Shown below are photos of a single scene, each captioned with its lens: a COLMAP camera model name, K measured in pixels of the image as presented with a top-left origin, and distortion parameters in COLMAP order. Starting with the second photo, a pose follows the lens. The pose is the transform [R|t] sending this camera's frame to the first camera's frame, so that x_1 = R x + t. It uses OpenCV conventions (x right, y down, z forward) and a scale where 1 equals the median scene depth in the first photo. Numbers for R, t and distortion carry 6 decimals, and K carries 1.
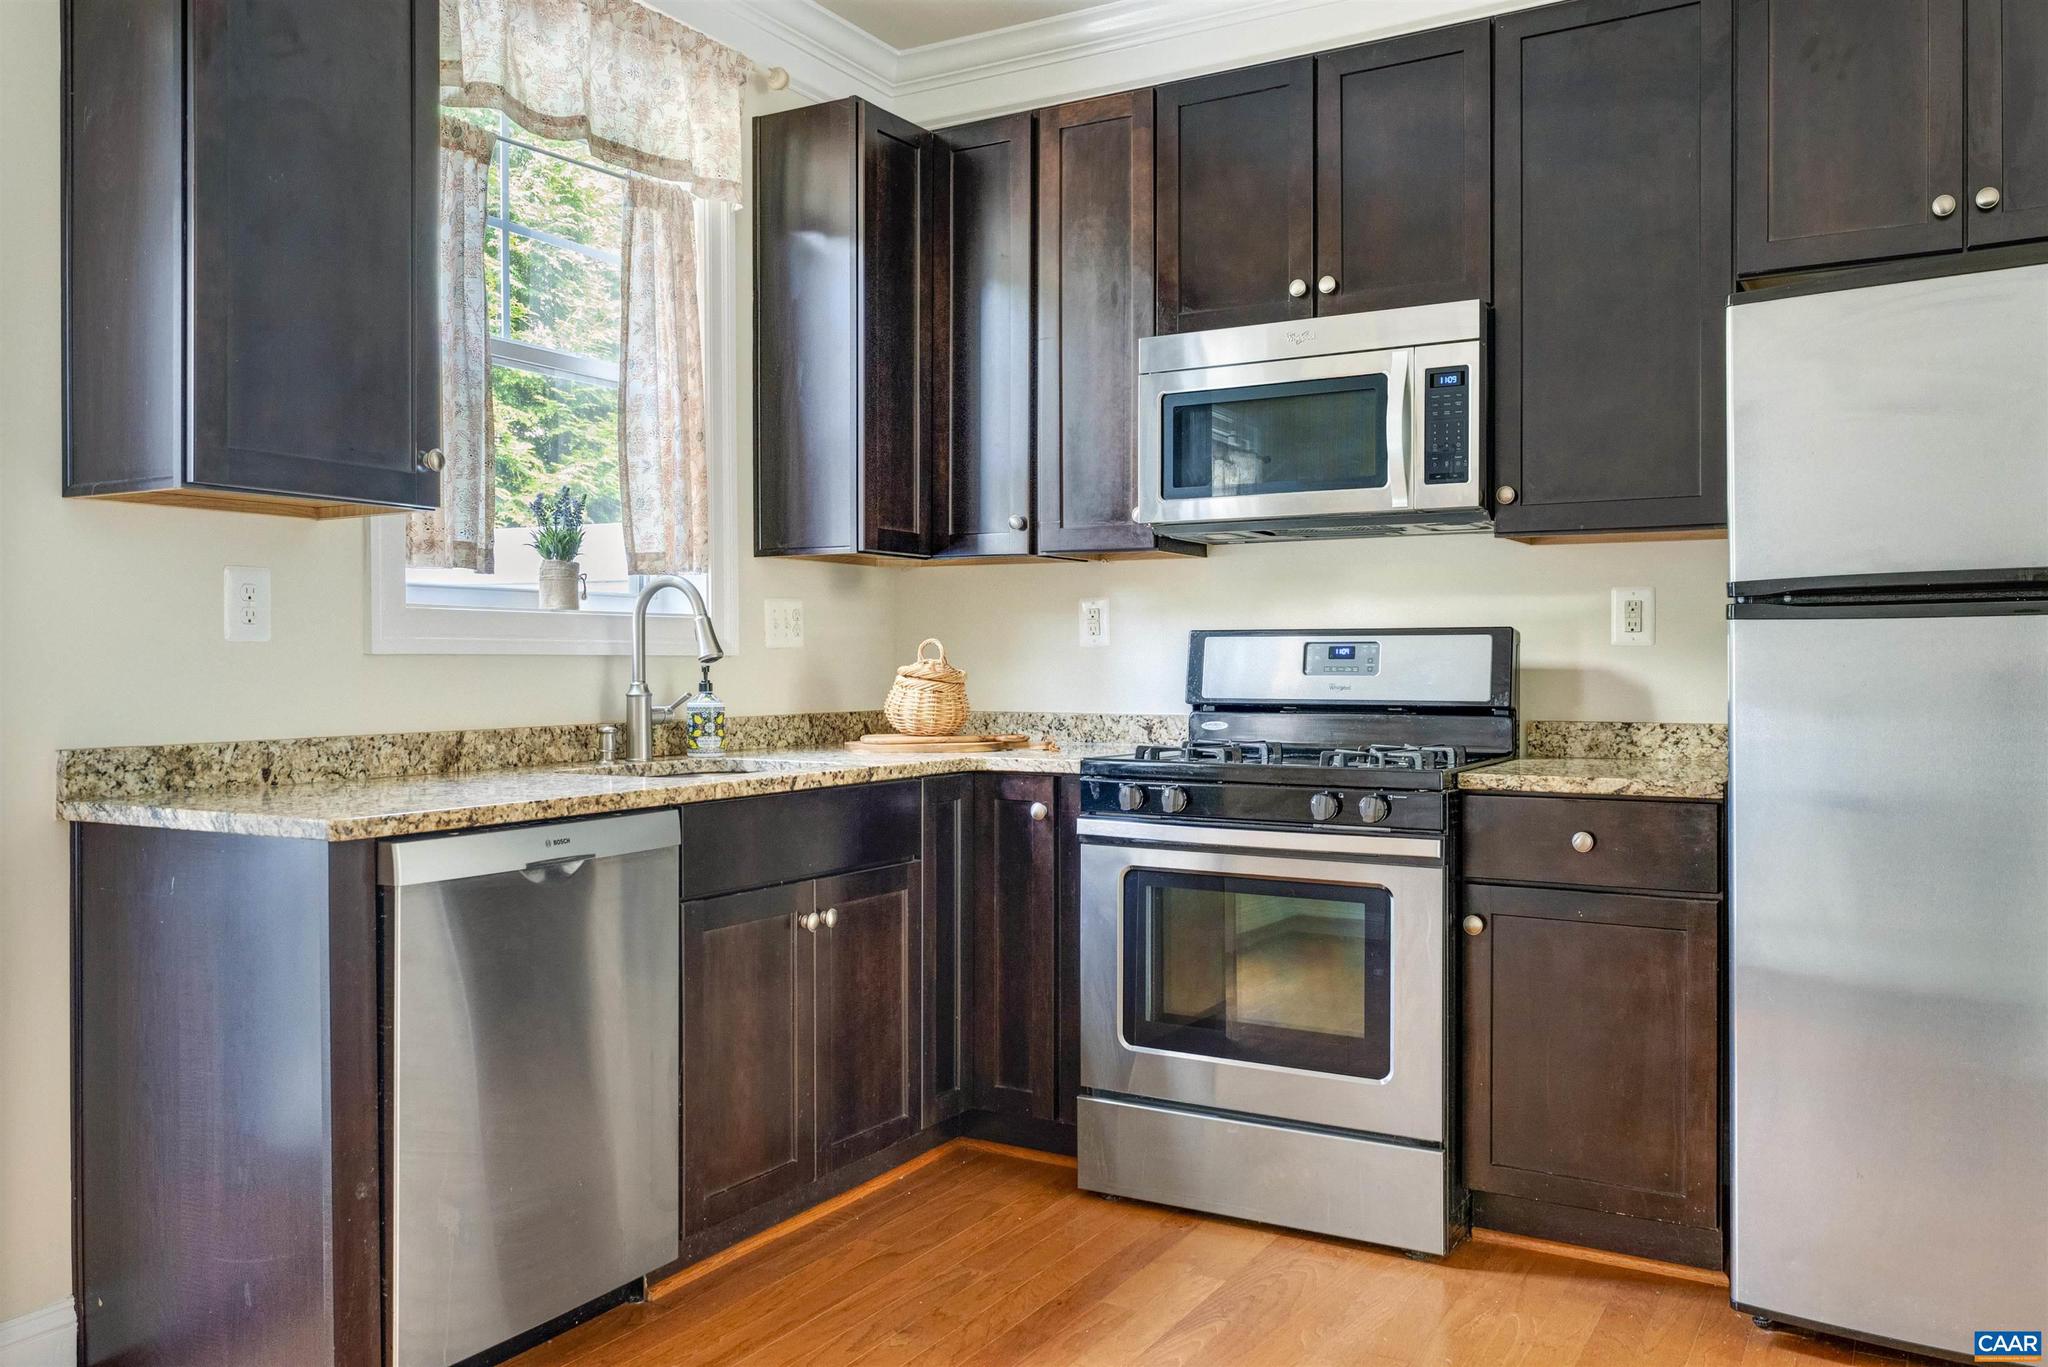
lens RADIAL K [[1580.1, 0, 971.5], [0, 1580.1, 684.2], [0, 0, 1]] dist [0.001275, -0.007916]
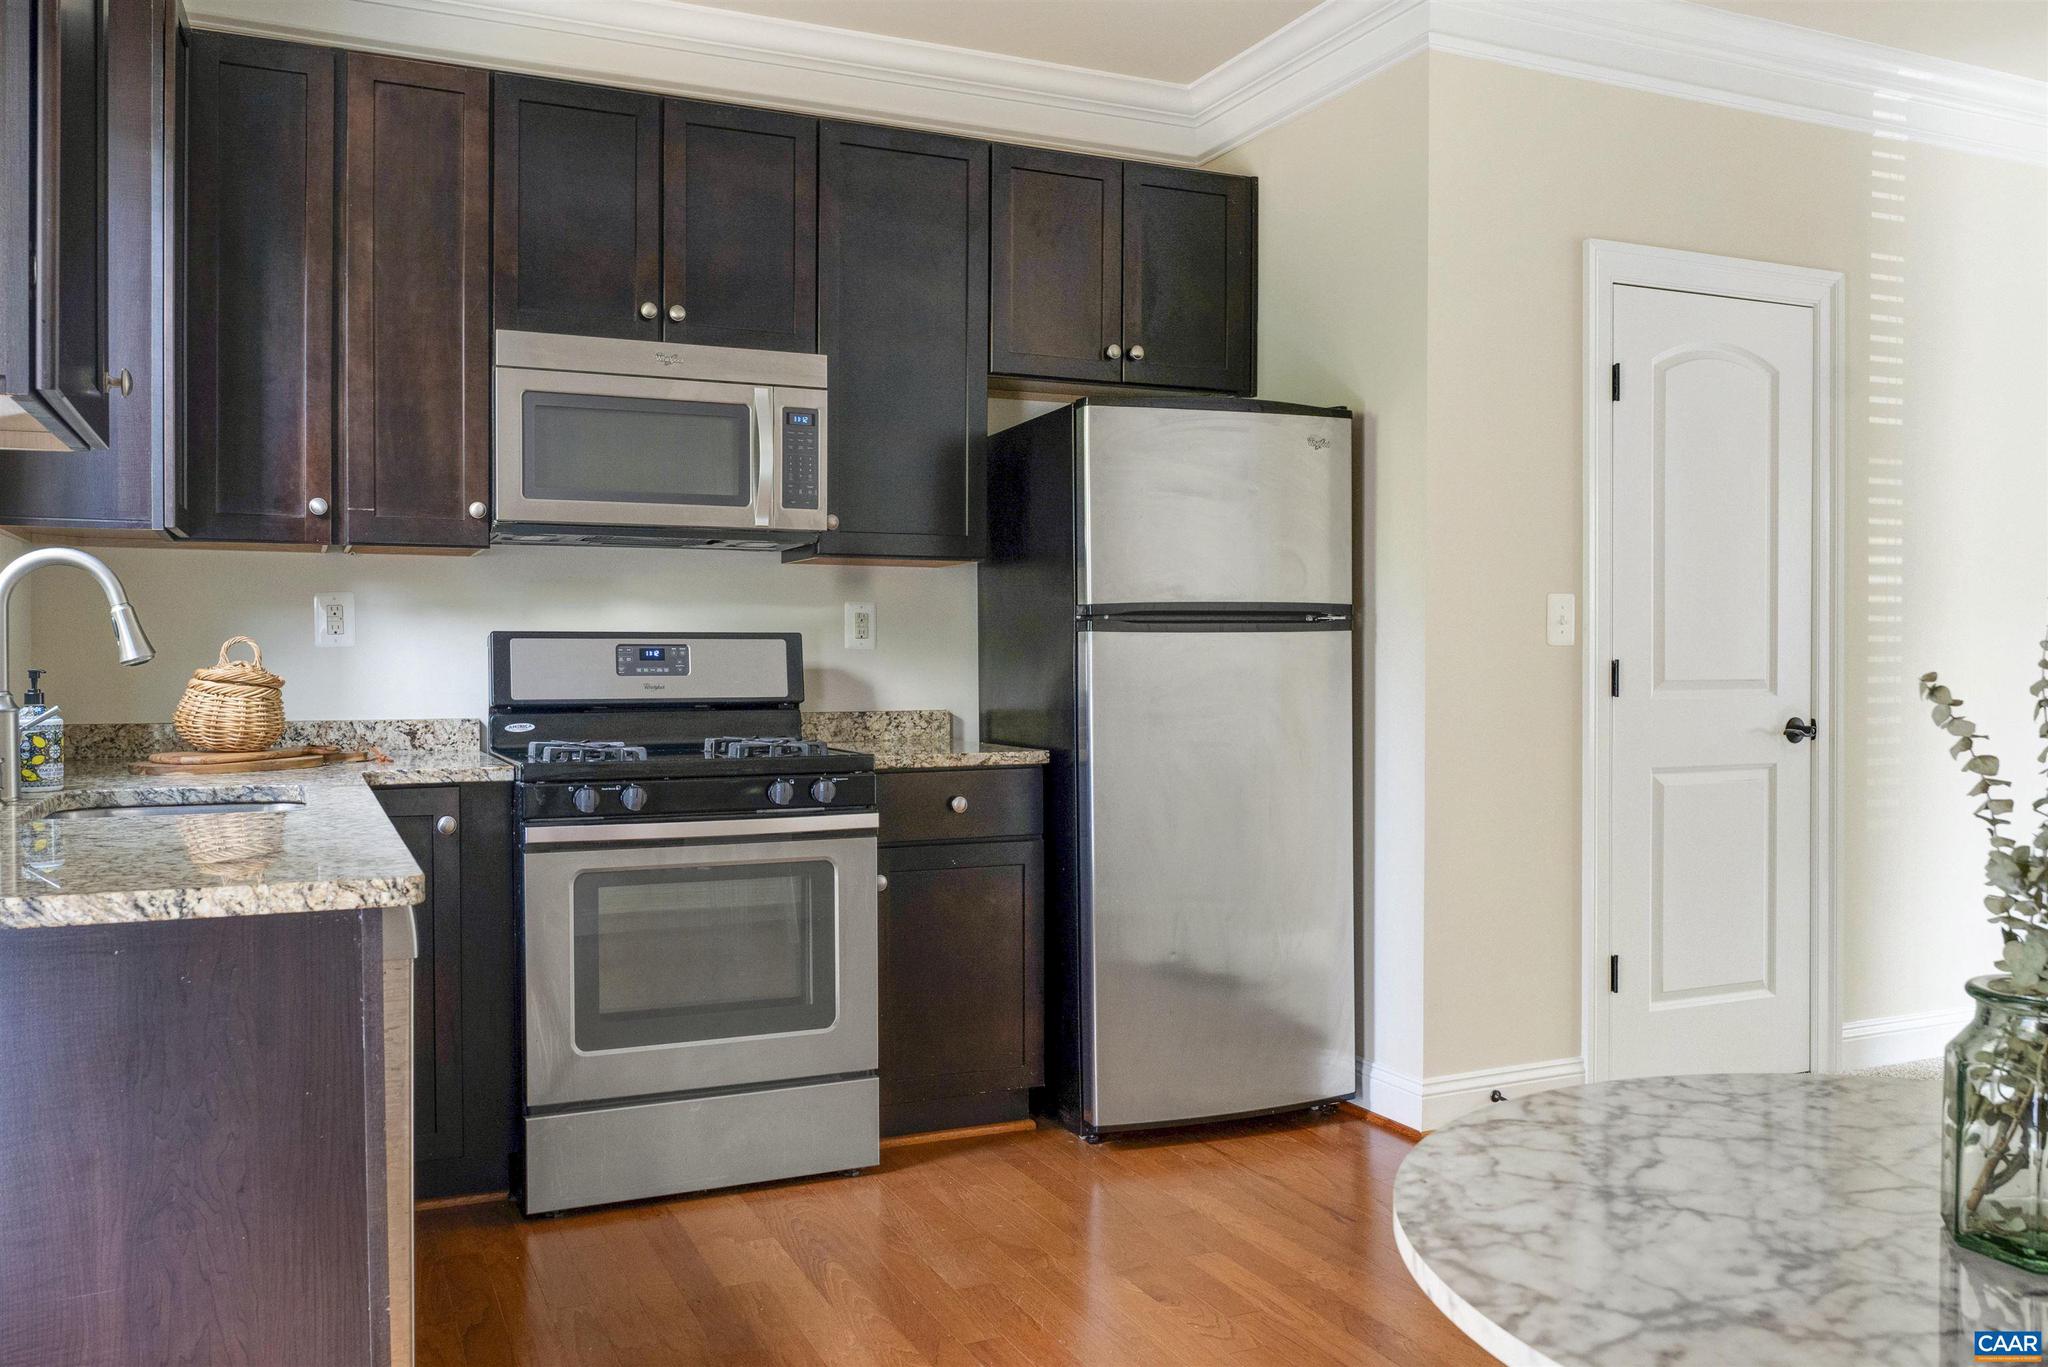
lens RADIAL K [[1580.1, 0, 948.4], [0, 1580.1, 654.5], [0, 0, 1]] dist [0.001275, -0.007916]
pose [[0.579546, 0.003485, 0.814932, -0.529853], [0.012795, 0.999829, -0.013375, -0.003017], [-0.814839, 0.018179, 0.579402, 0.221802]]
